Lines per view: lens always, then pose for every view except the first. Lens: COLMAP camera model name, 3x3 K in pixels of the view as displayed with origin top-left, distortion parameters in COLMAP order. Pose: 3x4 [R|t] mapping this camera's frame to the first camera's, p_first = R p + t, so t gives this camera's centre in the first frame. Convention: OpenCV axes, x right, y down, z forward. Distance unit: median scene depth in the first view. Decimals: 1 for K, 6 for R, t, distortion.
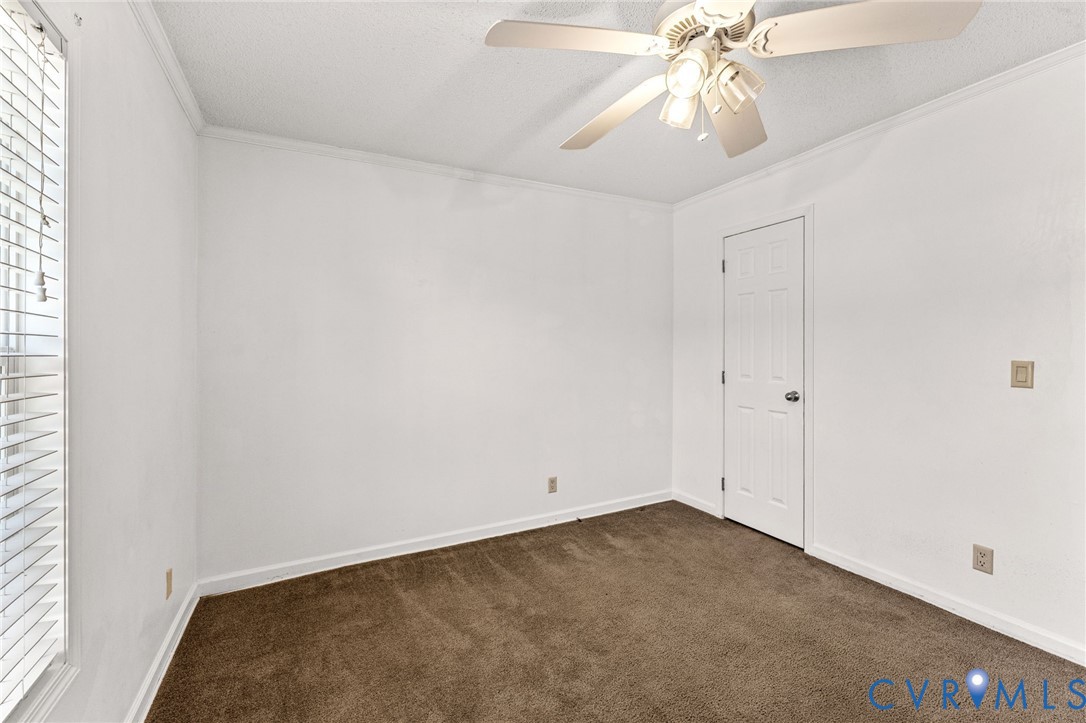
lens RADIAL K [[462.6, 0, 546.1], [0, 462.6, 352.0], [0, 0, 1]] dist [0.000280, -0.000824]
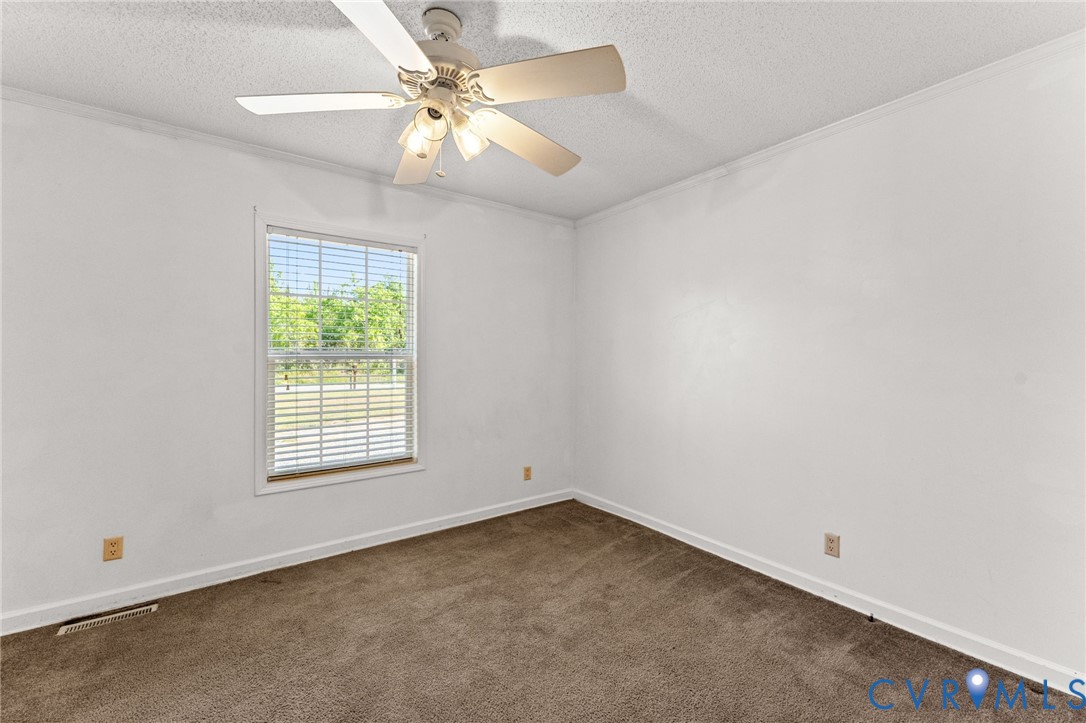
lens RADIAL K [[462.6, 0, 544.9], [0, 462.6, 349.3], [0, 0, 1]] dist [0.000280, -0.000824]
pose [[0.143863, -0.006292, -0.989578, 0.788513], [-0.006366, 0.999953, -0.007284, -0.006152], [0.989577, 0.007348, 0.143816, 0.549636]]
